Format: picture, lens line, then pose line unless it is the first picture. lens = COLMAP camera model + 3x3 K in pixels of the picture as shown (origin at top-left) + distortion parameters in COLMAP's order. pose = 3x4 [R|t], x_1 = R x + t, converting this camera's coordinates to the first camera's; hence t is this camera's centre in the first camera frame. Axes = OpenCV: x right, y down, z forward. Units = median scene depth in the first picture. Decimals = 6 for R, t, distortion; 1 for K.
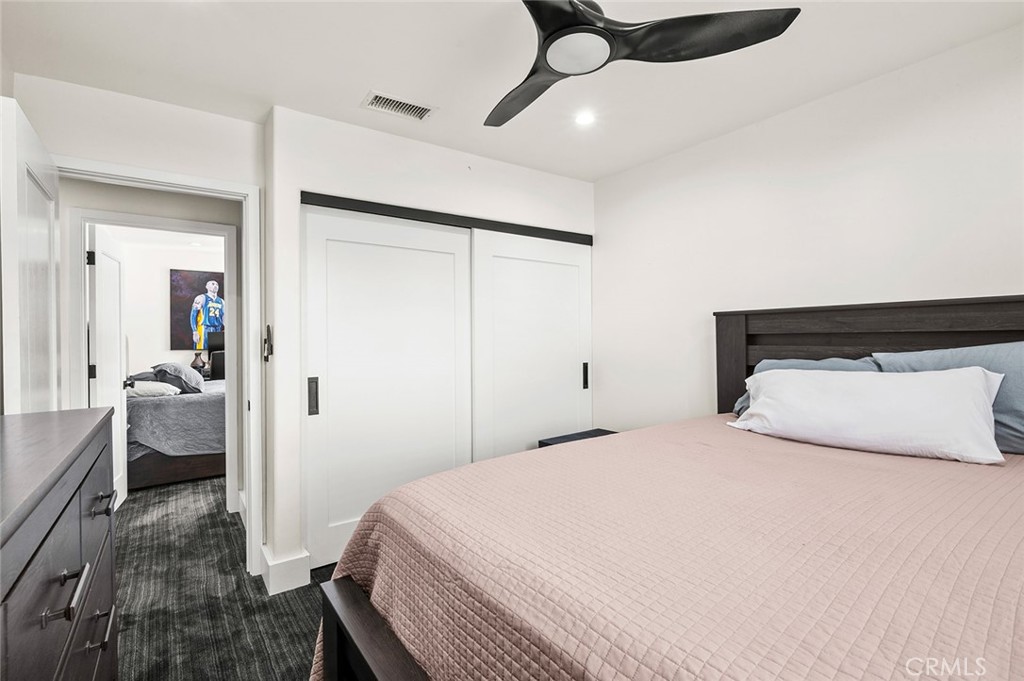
lens RADIAL K [[445.8, 0, 513.9], [0, 445.8, 341.4], [0, 0, 1]] dist [0.003236, 0.000208]
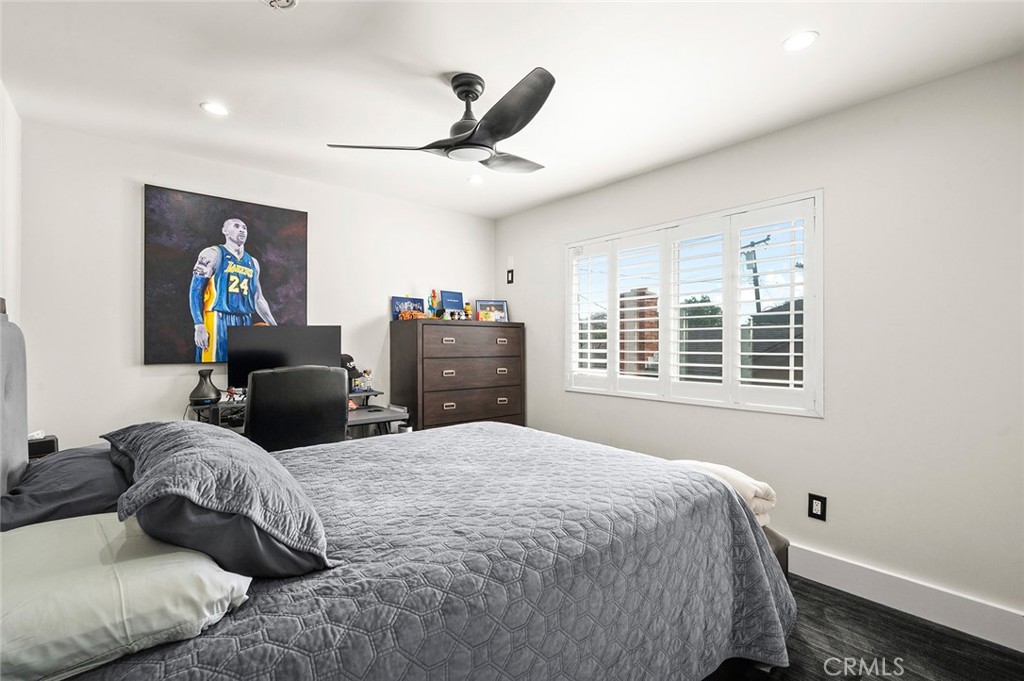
lens RADIAL K [[445.8, 0, 509.5], [0, 445.8, 340.0], [0, 0, 1]] dist [0.003236, 0.000208]
pose [[0.997736, 0.002960, 0.067185, -0.419790], [-0.002837, 0.999994, -0.001929, -0.005877], [-0.067191, 0.001734, 0.997739, 0.511001]]
